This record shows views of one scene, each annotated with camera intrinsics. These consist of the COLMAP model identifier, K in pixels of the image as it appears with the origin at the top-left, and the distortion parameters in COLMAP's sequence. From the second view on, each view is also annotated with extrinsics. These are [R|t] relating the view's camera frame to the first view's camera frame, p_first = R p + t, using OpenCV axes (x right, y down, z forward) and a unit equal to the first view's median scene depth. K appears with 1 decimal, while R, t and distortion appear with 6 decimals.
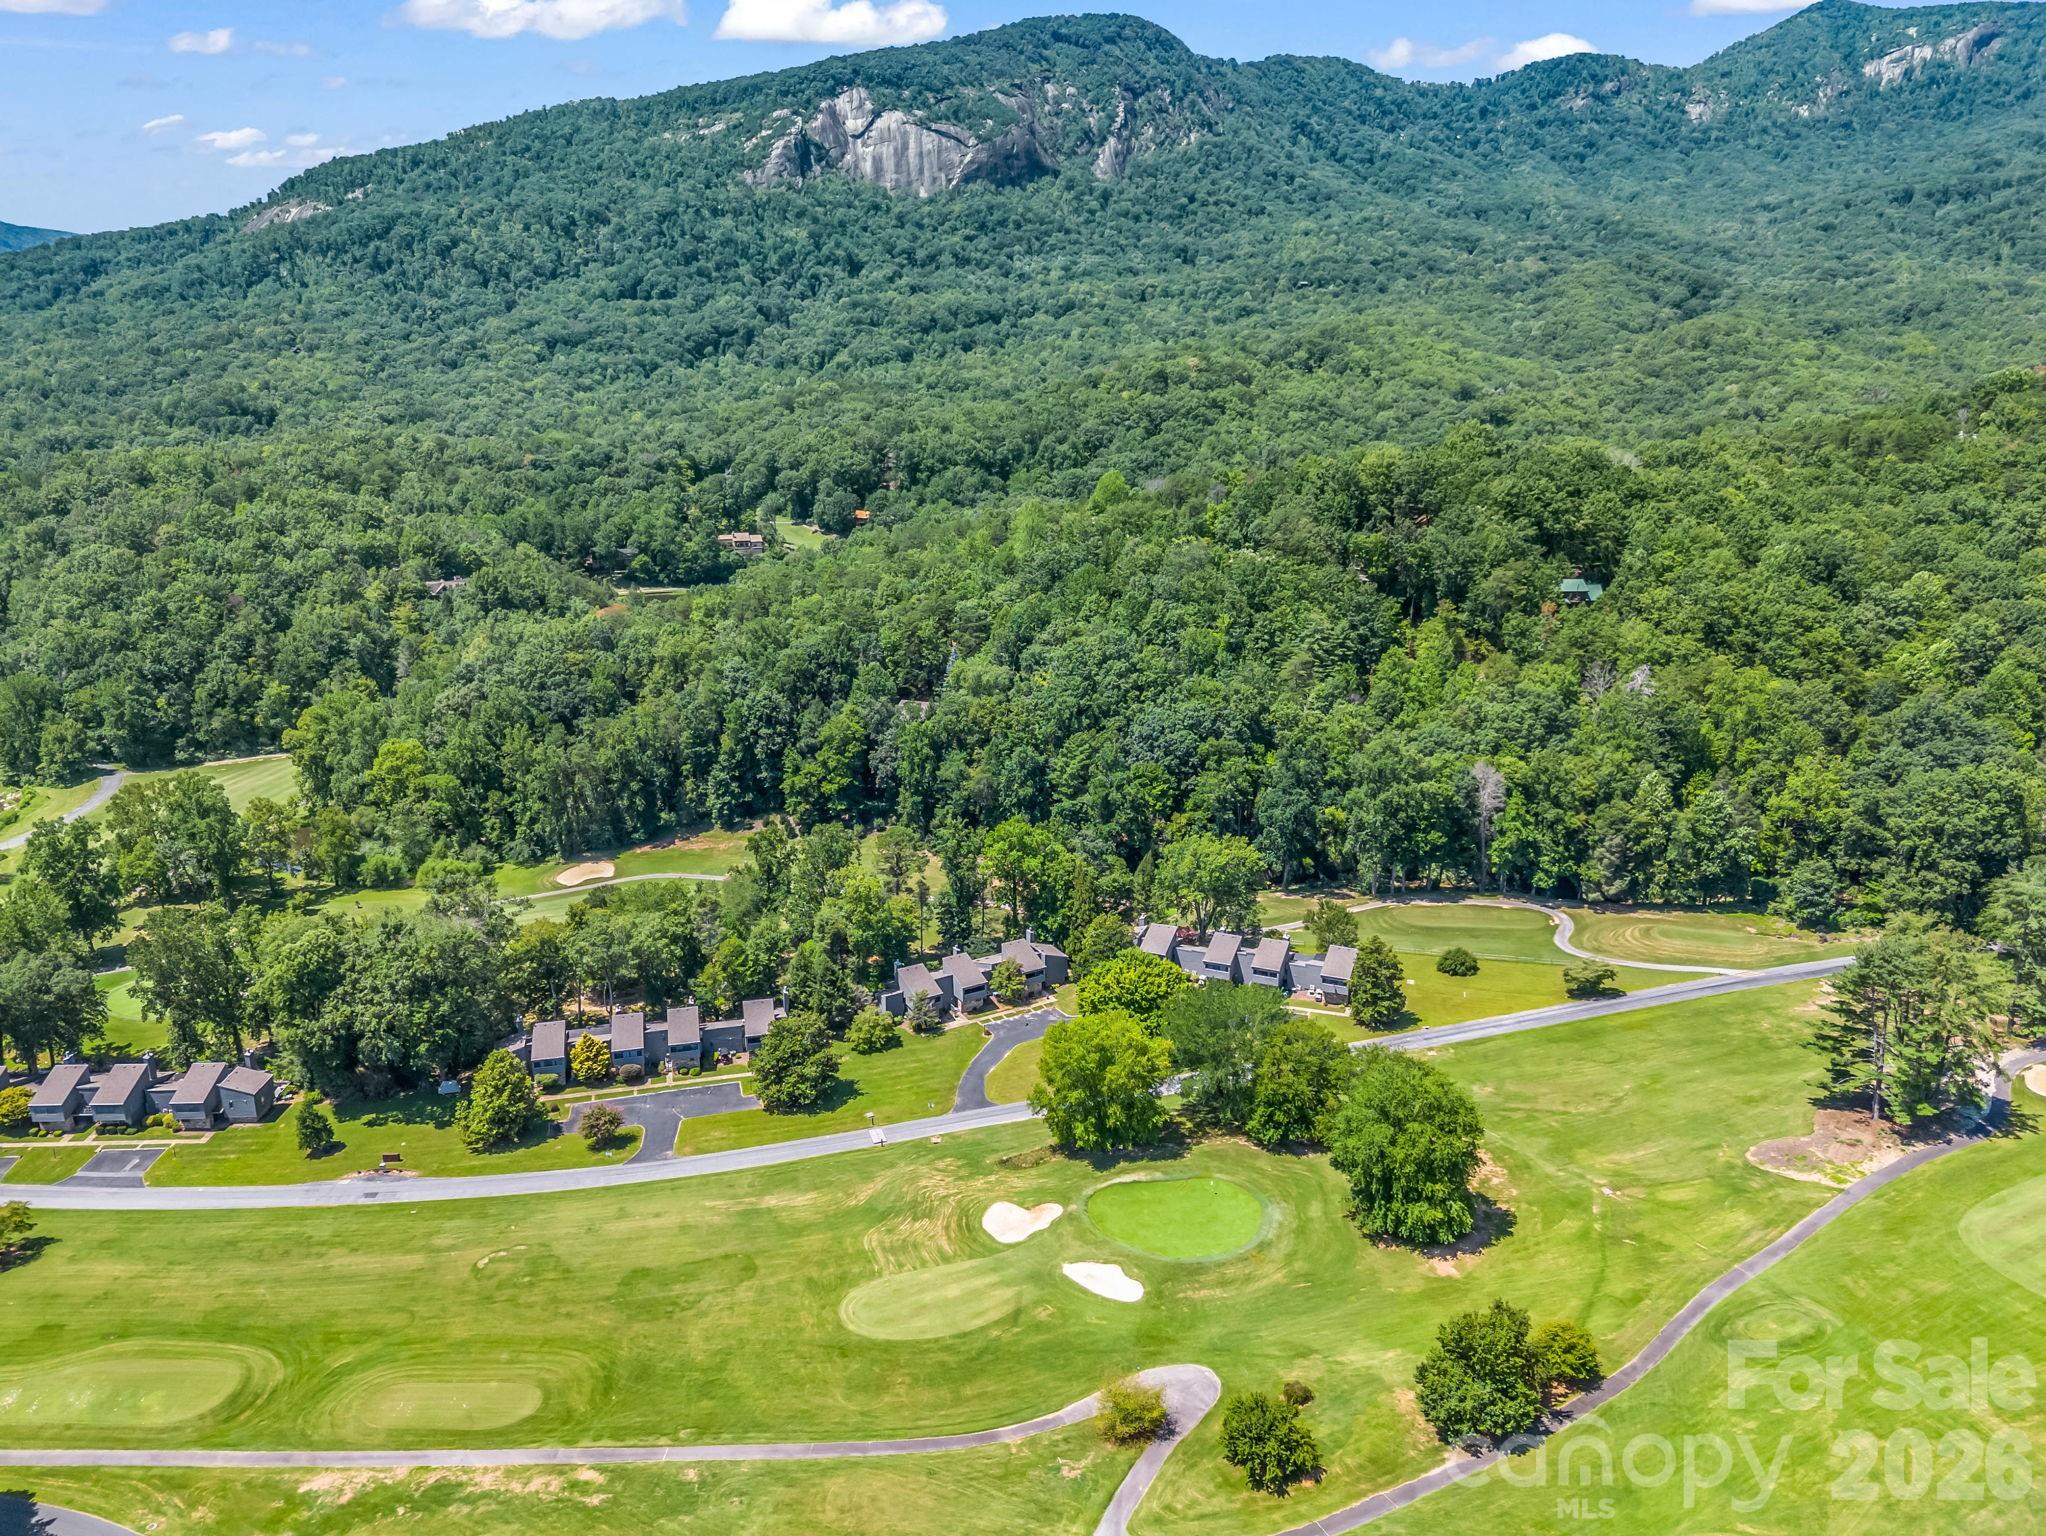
lens RADIAL K [[1461.6, 0, 1023.0], [0, 1461.6, 768.0], [0, 0, 1]] dist [0.072044, -0.064498]
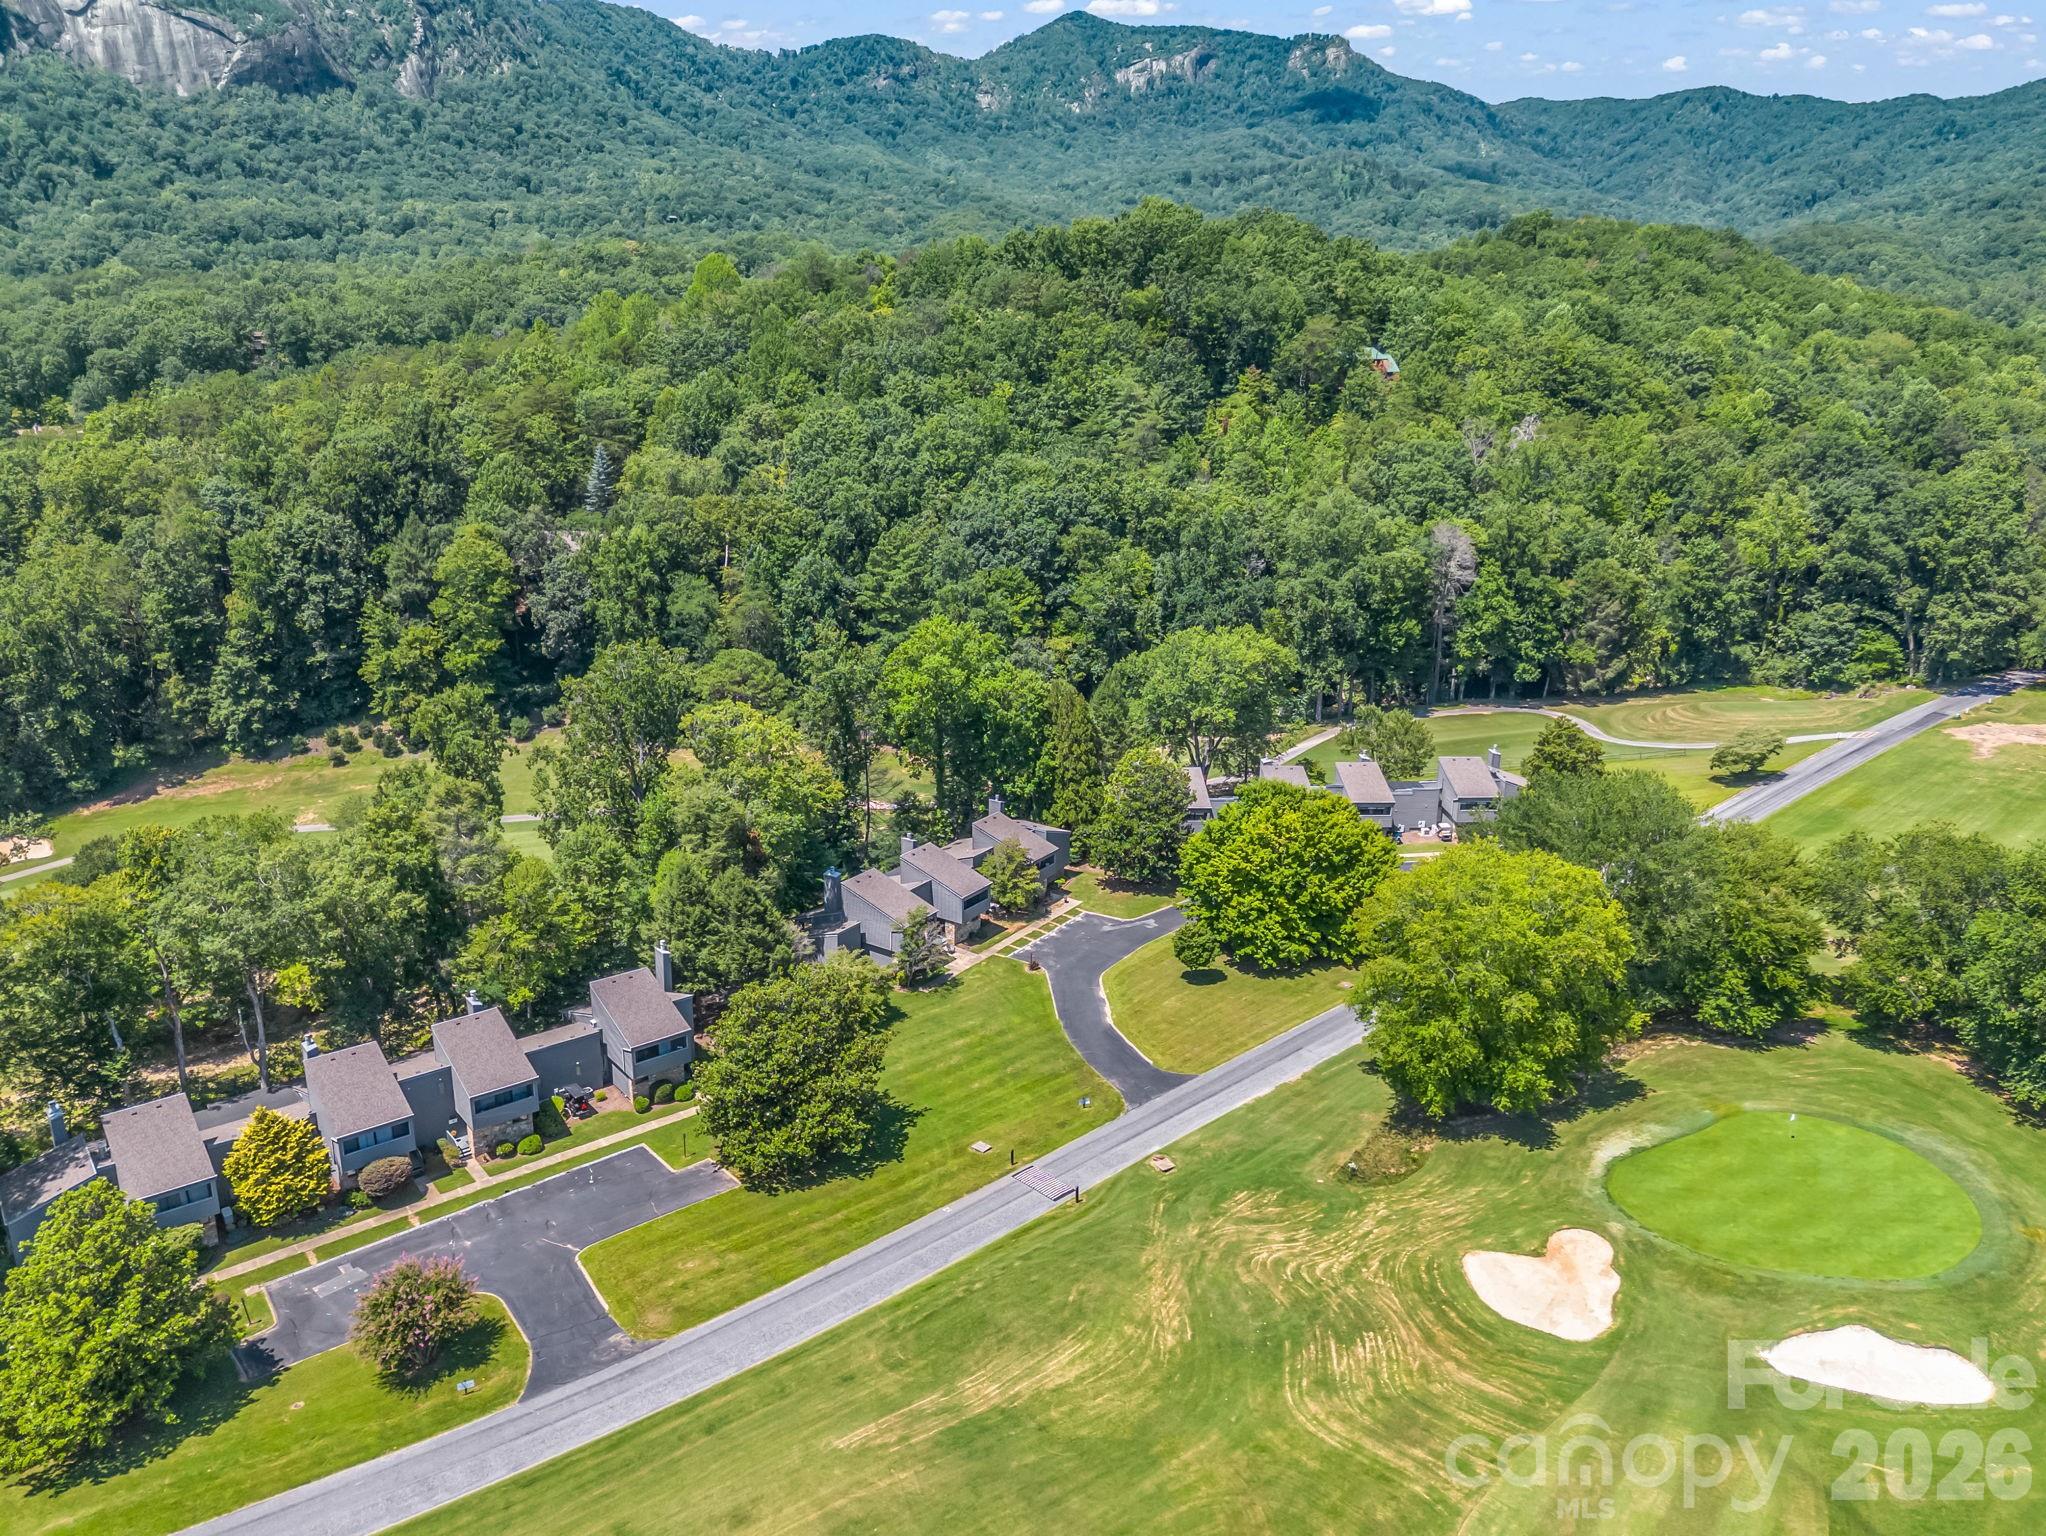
lens RADIAL K [[1463.5, 0, 1023.4], [0, 1463.5, 778.8], [0, 0, 1]] dist [0.051018, -0.040336]
pose [[0.903632, -0.114973, 0.412590, -0.078127], [0.109662, 0.993294, 0.036619, 0.028288], [-0.414033, 0.012155, 0.910181, 0.156820]]
